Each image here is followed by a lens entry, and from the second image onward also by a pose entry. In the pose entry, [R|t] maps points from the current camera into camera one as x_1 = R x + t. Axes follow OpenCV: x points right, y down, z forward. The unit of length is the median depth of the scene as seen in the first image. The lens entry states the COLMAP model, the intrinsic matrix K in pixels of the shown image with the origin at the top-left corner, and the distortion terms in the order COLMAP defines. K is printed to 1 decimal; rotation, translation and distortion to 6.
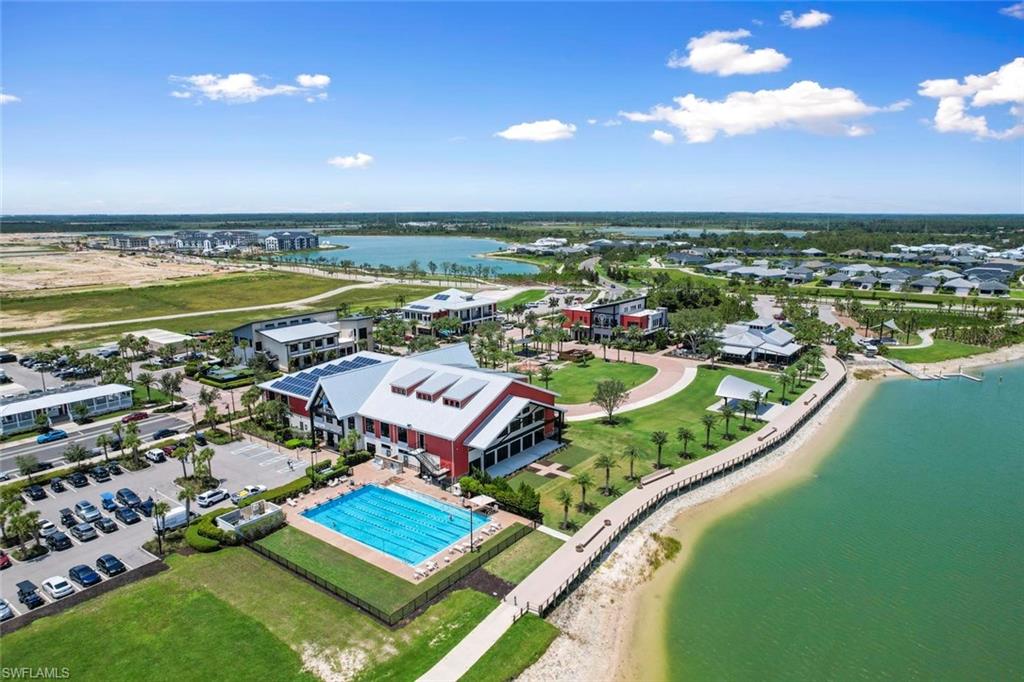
lens RADIAL K [[662.5, 0, 522.1], [0, 662.5, 344.2], [0, 0, 1]] dist [-0.054161, 0.033010]
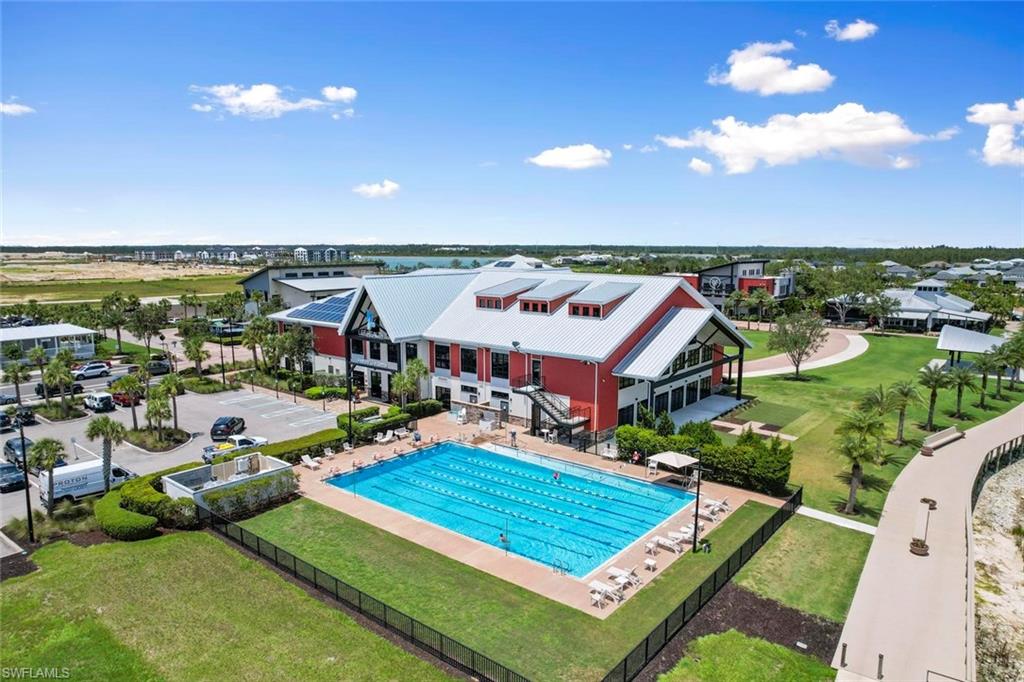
lens RADIAL K [[662.5, 0, 516.3], [0, 662.5, 350.5], [0, 0, 1]] dist [-0.054161, 0.033010]
pose [[0.998897, 0.008620, -0.046149, -0.131631], [-0.011023, 0.998582, -0.052076, 0.146194], [0.045635, 0.052527, 0.997576, 0.385852]]
